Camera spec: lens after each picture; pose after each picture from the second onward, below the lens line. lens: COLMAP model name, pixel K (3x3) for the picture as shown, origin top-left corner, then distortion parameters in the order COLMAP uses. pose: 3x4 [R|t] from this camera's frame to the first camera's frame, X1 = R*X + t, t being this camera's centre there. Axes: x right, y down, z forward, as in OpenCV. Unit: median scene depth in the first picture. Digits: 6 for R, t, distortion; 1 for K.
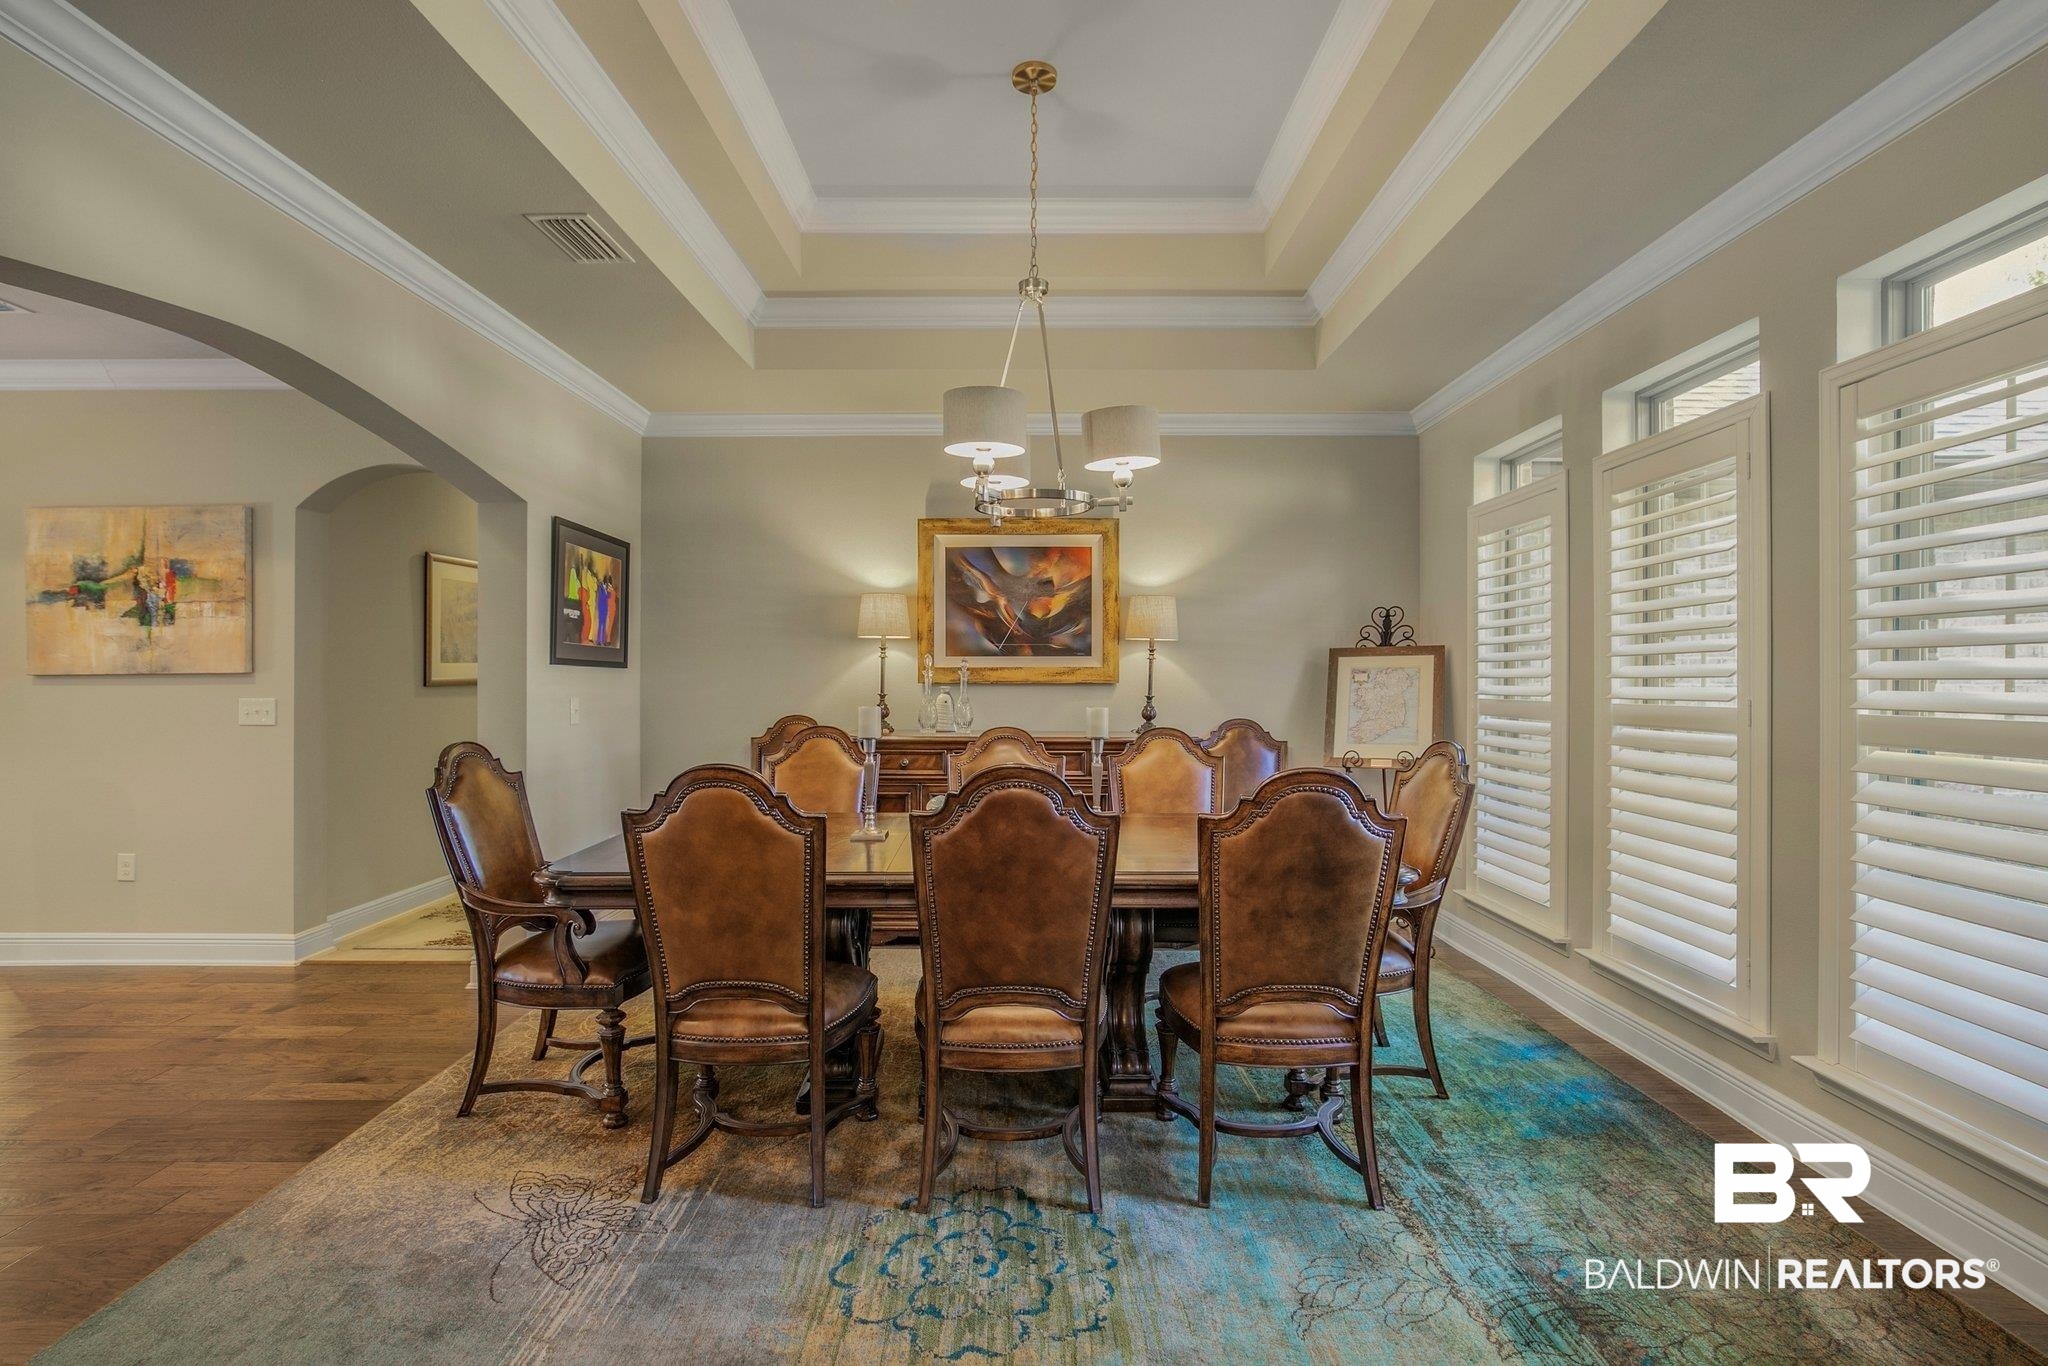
lens RADIAL K [[975.0, 0, 1026.7], [0, 975.0, 675.0], [0, 0, 1]] dist [-0.013204, 0.003029]
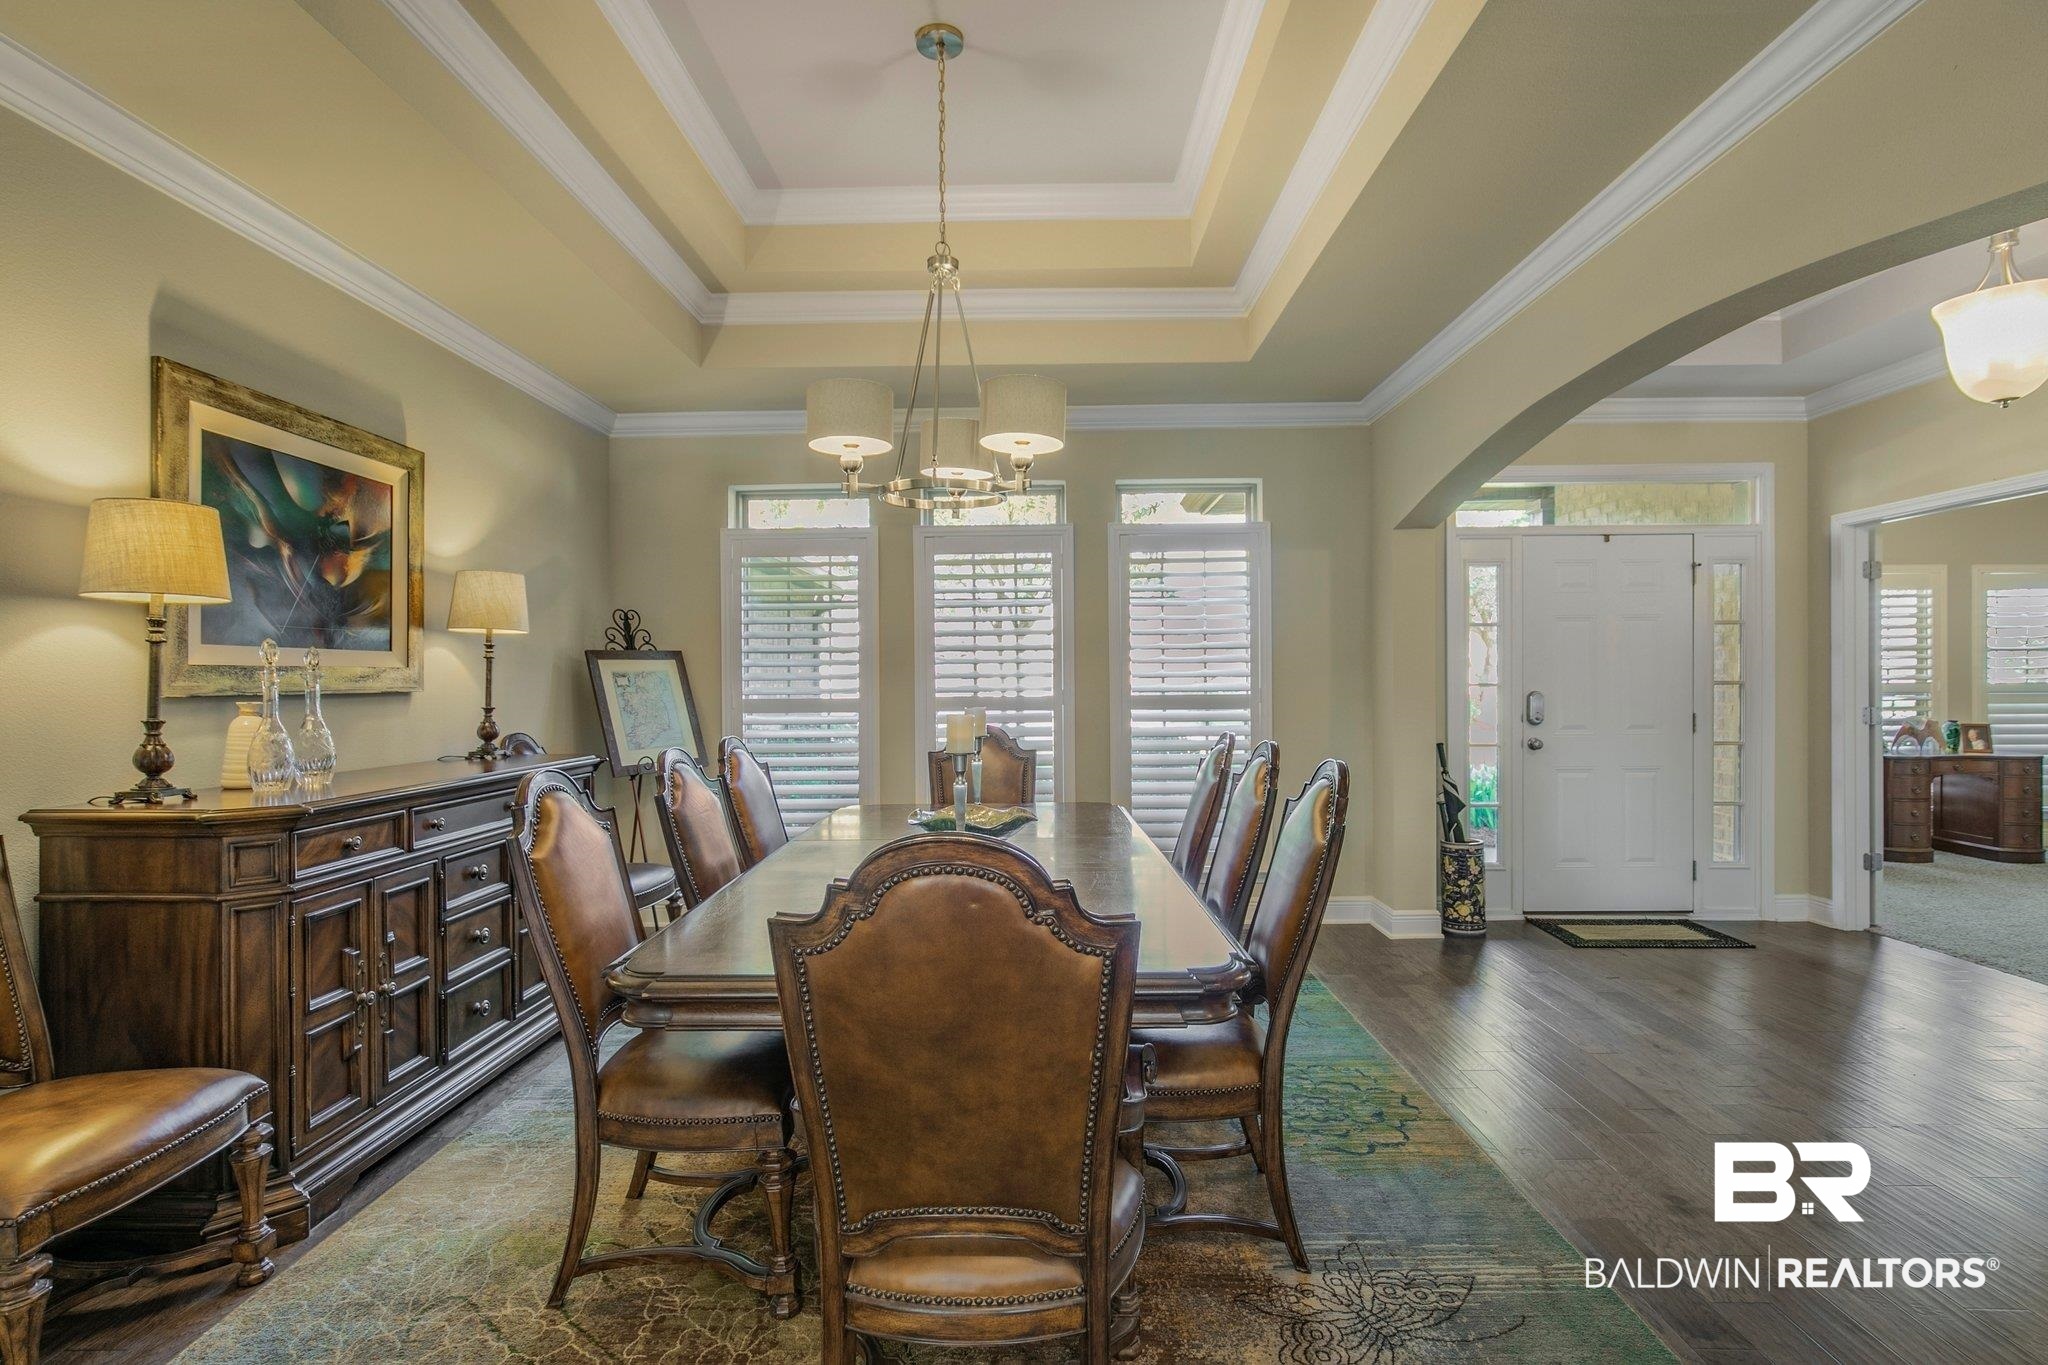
lens RADIAL K [[975.0, 0, 1012.9], [0, 975.0, 678.2], [0, 0, 1]] dist [-0.013204, 0.003029]
pose [[0.022663, 0.000416, 0.999743, -0.631383], [0.007573, 0.999971, -0.000588, 0.003044], [-0.999714, 0.007585, 0.022659, 0.615658]]
